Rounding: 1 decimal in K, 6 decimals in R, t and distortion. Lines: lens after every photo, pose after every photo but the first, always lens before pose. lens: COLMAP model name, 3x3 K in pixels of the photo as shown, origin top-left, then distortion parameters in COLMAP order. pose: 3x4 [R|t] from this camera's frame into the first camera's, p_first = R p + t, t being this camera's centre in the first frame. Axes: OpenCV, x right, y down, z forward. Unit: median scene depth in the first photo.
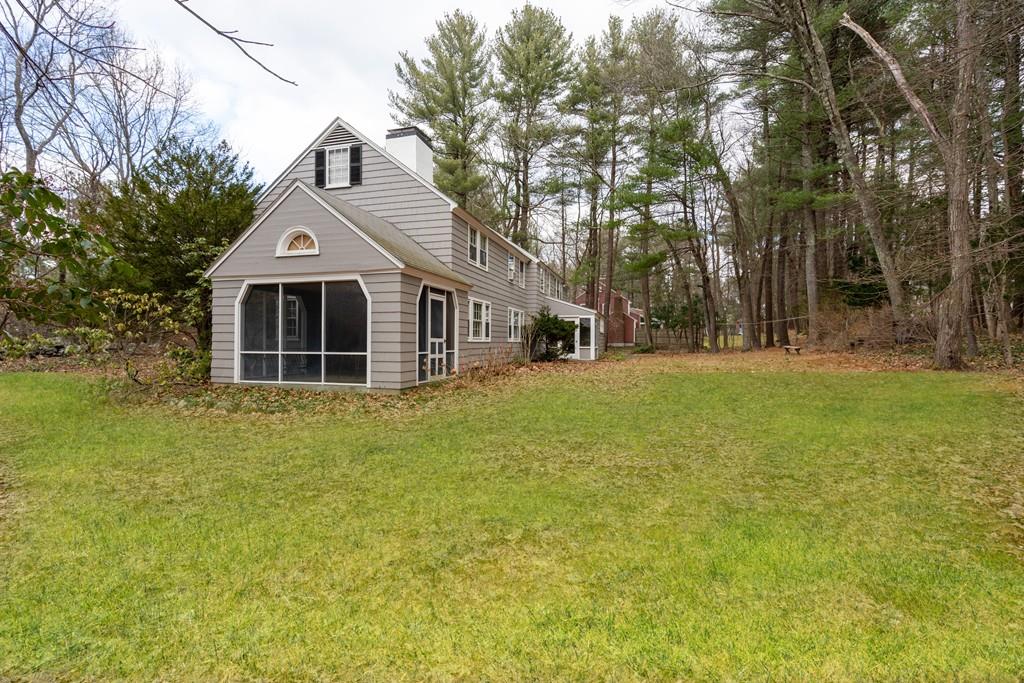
lens RADIAL K [[464.0, 0, 509.0], [0, 464.0, 338.5], [0, 0, 1]] dist [-0.005192, 0.000674]
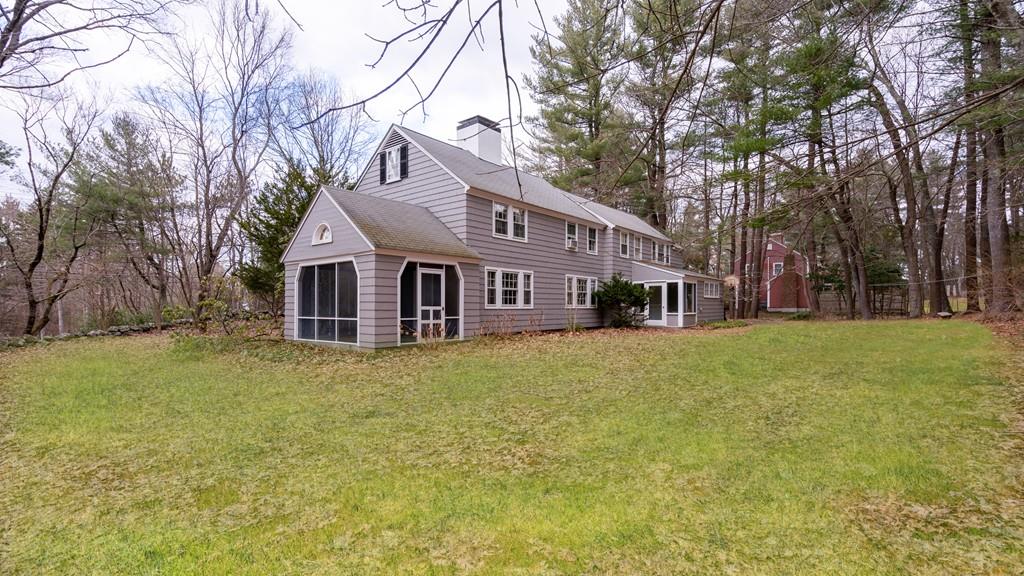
lens RADIAL K [[466.1, 0, 512.2], [0, 466.1, 304.8], [0, 0, 1]] dist [-0.014089, -0.000280]
pose [[0.917176, -0.005836, -0.398440, 0.411573], [0.006733, 0.999977, 0.000851, -0.003611], [0.398426, -0.003463, 0.917194, 0.008317]]
